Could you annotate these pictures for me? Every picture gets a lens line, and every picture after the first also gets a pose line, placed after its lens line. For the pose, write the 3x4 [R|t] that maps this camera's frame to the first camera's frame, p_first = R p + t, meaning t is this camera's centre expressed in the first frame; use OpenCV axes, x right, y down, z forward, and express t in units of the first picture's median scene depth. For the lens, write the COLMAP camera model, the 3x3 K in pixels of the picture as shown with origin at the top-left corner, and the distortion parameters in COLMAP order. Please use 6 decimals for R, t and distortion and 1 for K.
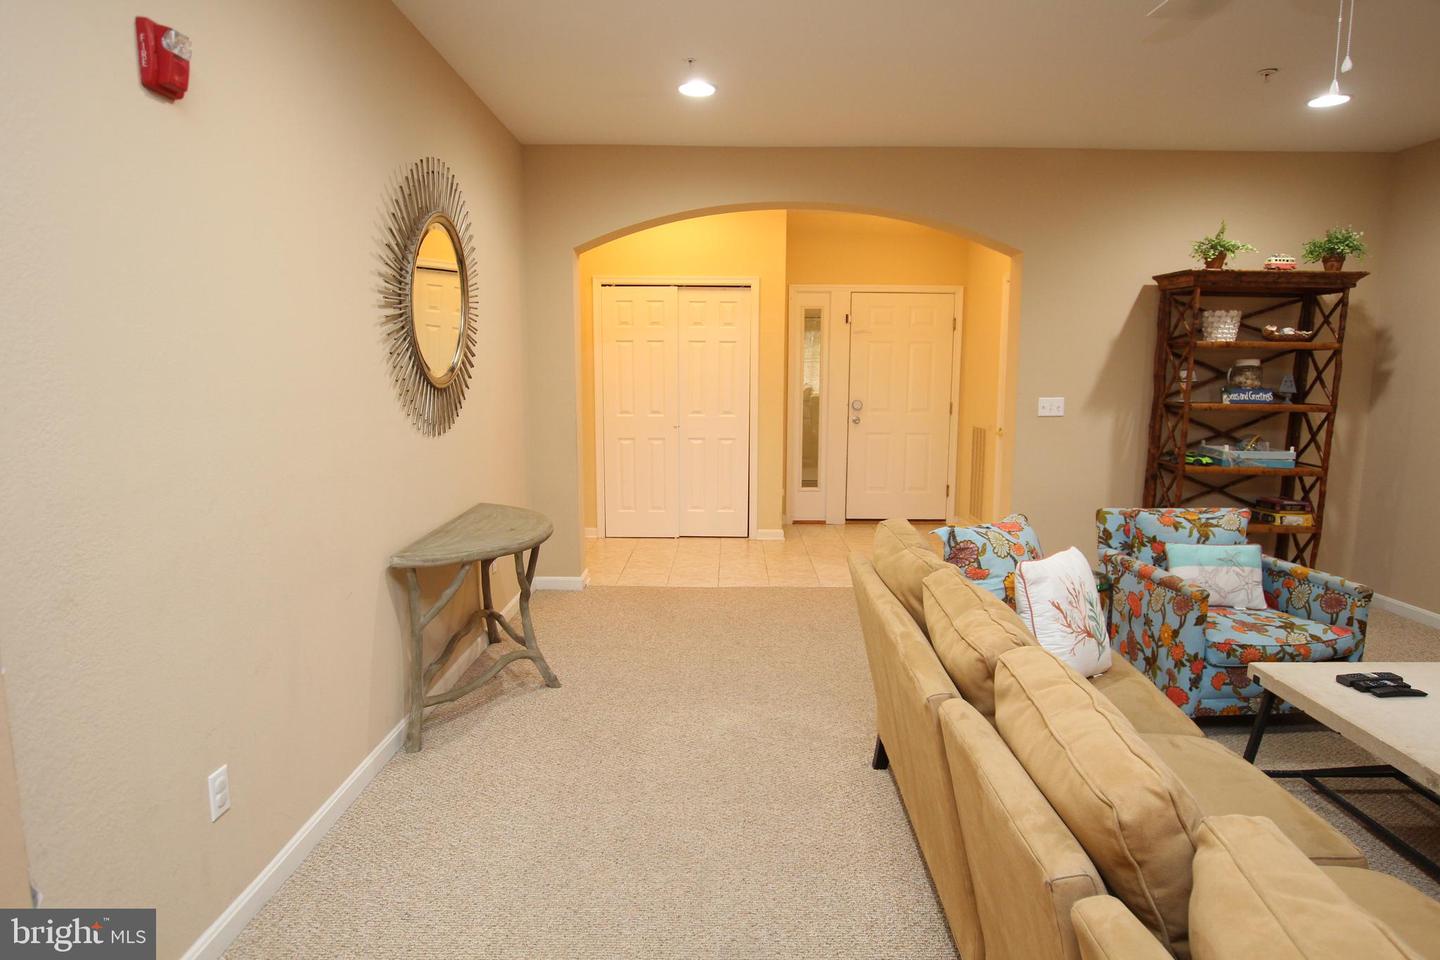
lens RADIAL K [[868.8, 0, 722.4], [0, 868.8, 487.1], [0, 0, 1]] dist [-0.006957, -0.001180]
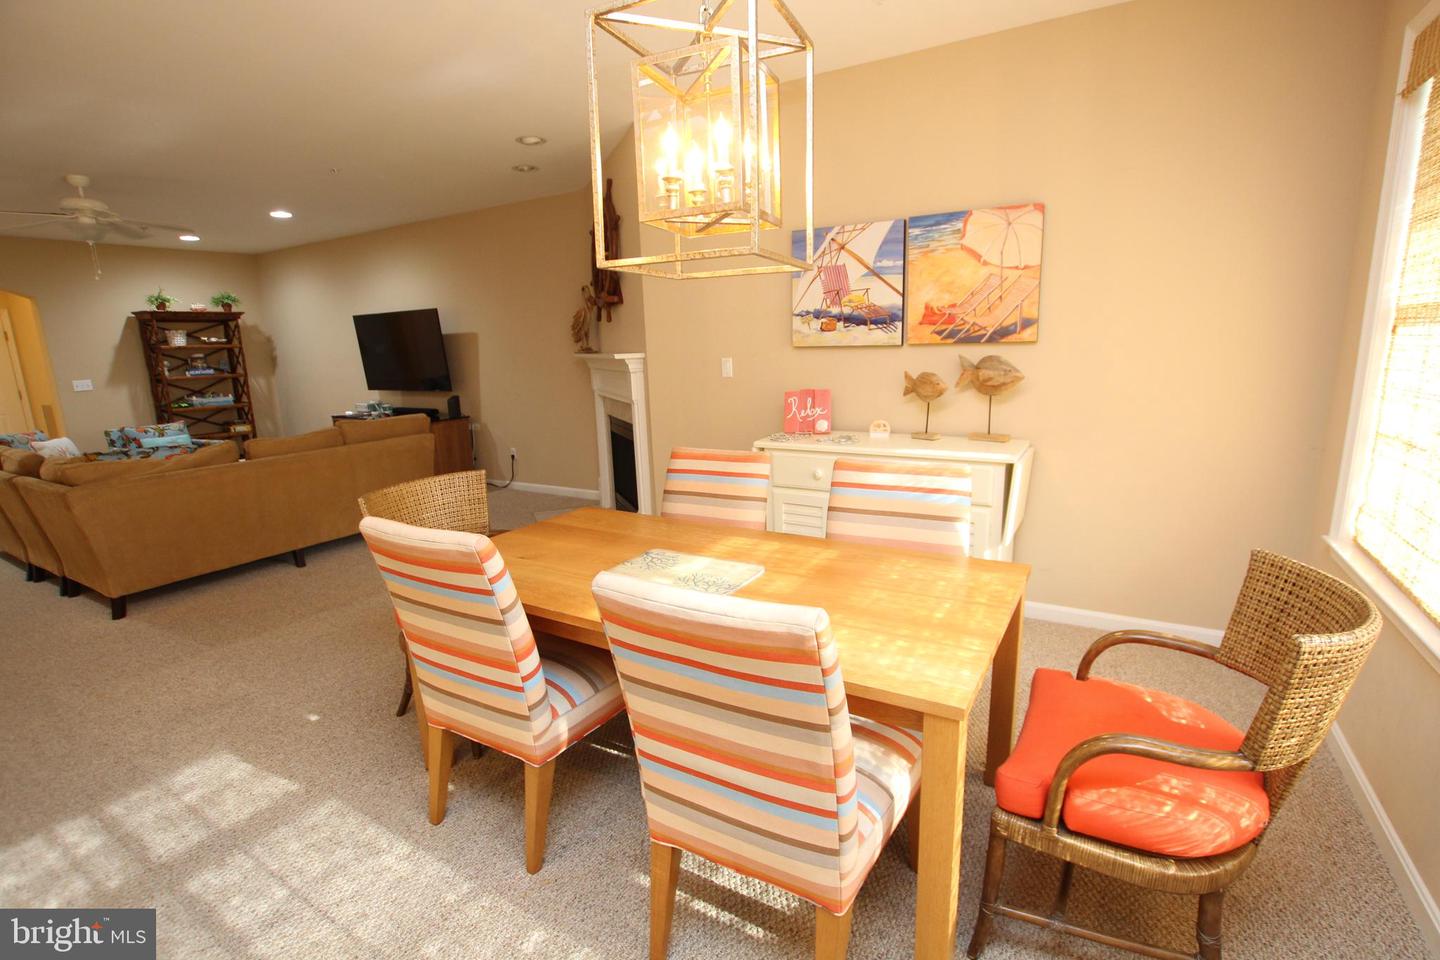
lens RADIAL K [[670.1, 0, 731.0], [0, 670.1, 484.1], [0, 0, 1]] dist [-0.031661, 0.003750]
pose [[0.513211, -0.200295, 0.834564, -0.101999], [0.154015, 0.978095, 0.140032, 0.130788], [-0.844331, 0.056670, 0.532817, -0.875360]]
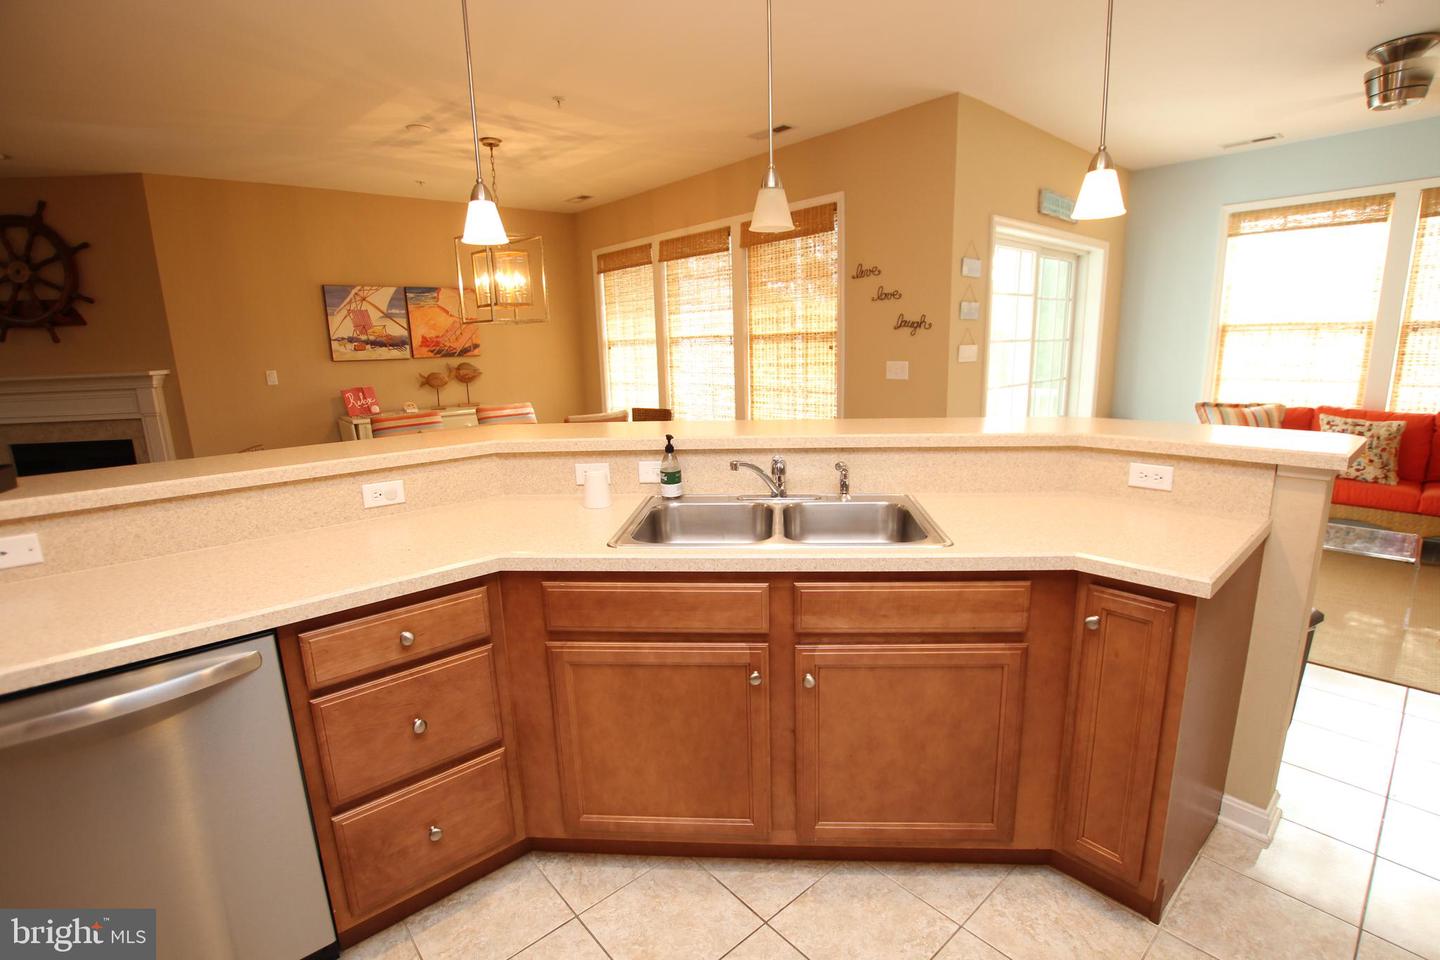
lens RADIAL K [[670.1, 0, 731.5], [0, 670.1, 484.2], [0, 0, 1]] dist [-0.031661, 0.003750]
pose [[-0.657311, -0.144526, 0.739632, -0.695758], [0.128511, 0.945568, 0.298975, 0.046091], [-0.742582, 0.291571, -0.602959, -0.314644]]
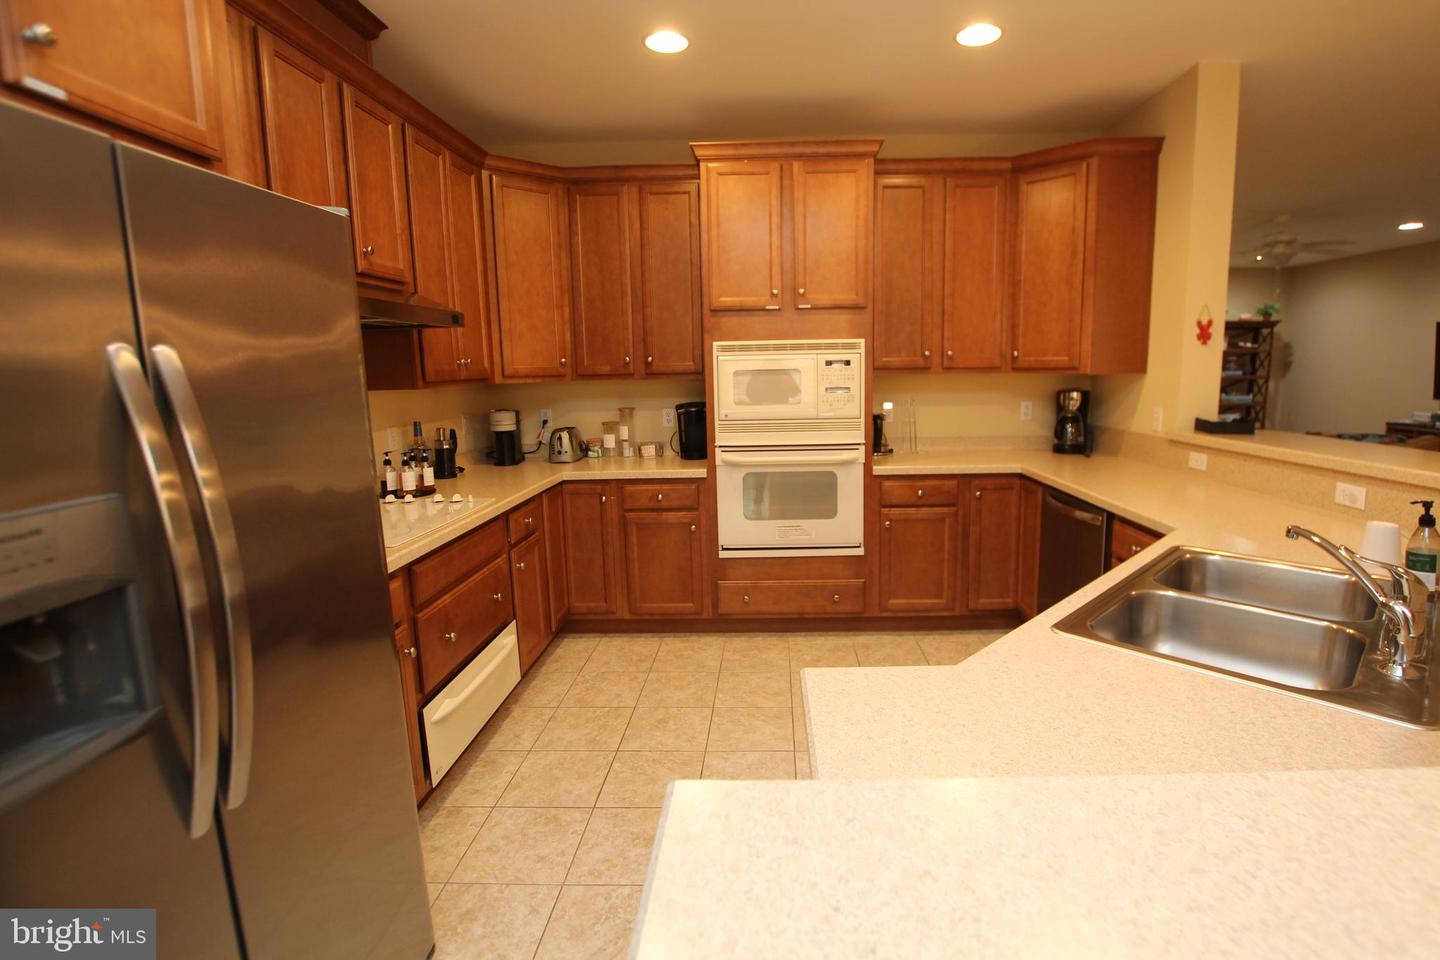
lens RADIAL K [[670.1, 0, 756.9], [0, 670.1, 464.3], [0, 0, 1]] dist [-0.031661, 0.003750]
pose [[0.999404, -0.018375, -0.029229, -0.639463], [0.018489, 0.999823, 0.003618, 0.114211], [0.029157, -0.004156, 0.999566, -0.835560]]
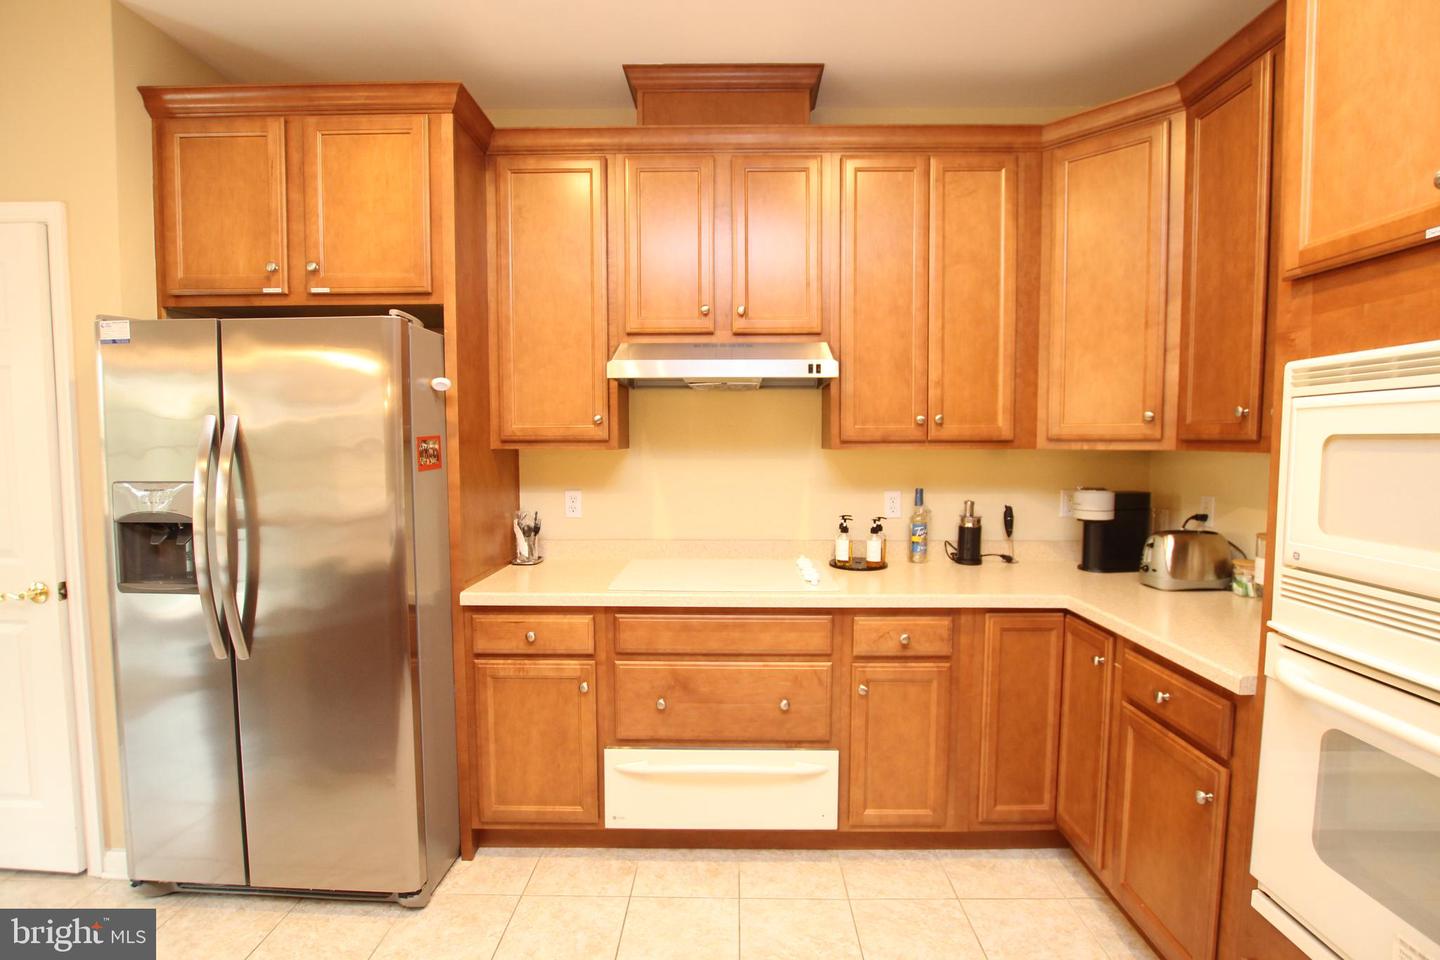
lens RADIAL K [[670.1, 0, 726.2], [0, 670.1, 488.5], [0, 0, 1]] dist [-0.031661, 0.003750]
pose [[-0.012409, 0.069604, -0.997498, -0.437740], [-0.139159, 0.987746, 0.070654, 0.053360], [0.990192, 0.139688, -0.002571, -0.368961]]
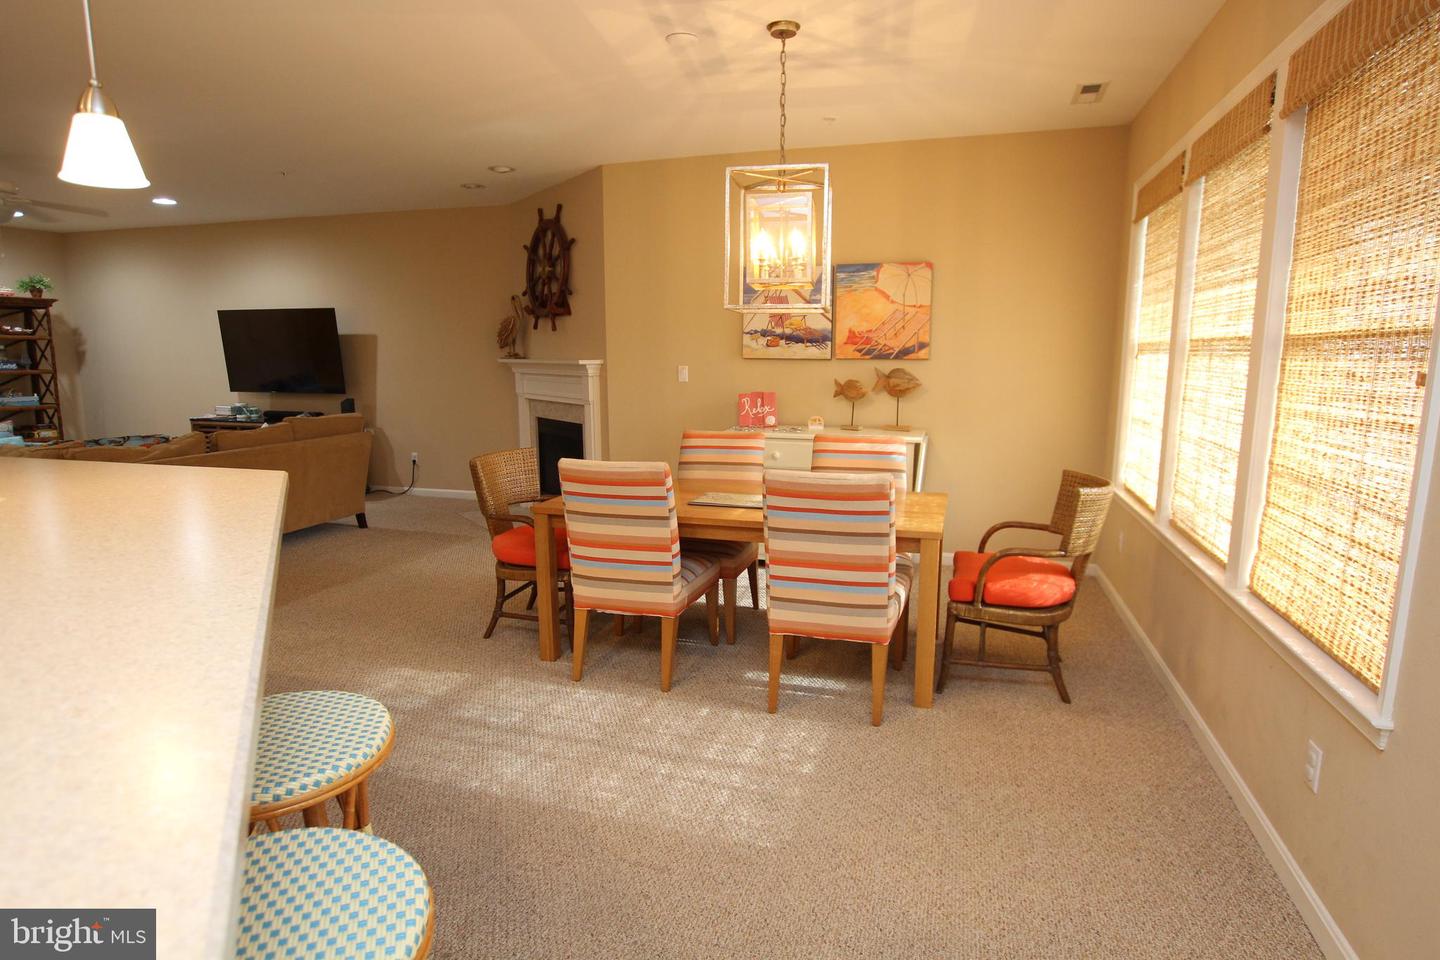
lens RADIAL K [[793.3, 0, 725.6], [0, 793.3, 476.7], [0, 0, 1]] dist [-0.023290, 0.004689]
pose [[0.293100, -0.155888, 0.943287, -0.482326], [0.135401, 0.983442, 0.120452, 0.122217], [-0.946445, 0.092418, 0.309354, -0.847776]]
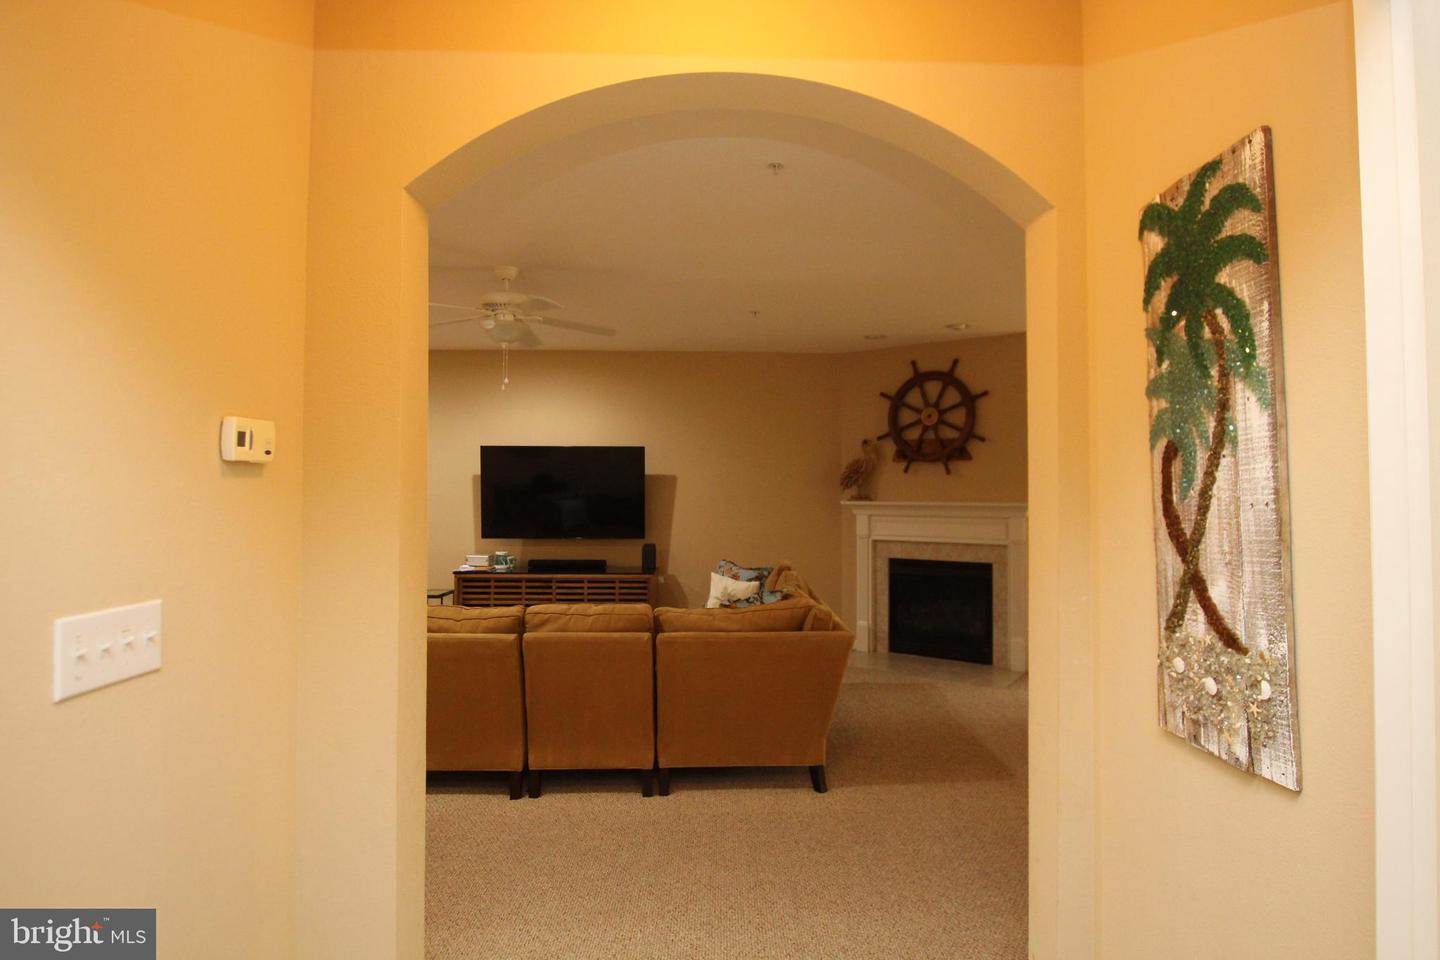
lens RADIAL K [[793.3, 0, 729.3], [0, 793.3, 464.4], [0, 0, 1]] dist [-0.023290, 0.004689]
pose [[-0.040761, 0.023474, 0.998893, -0.642374], [0.138250, 0.990240, -0.017630, -0.036625], [-0.989558, 0.137379, -0.043608, 0.205175]]
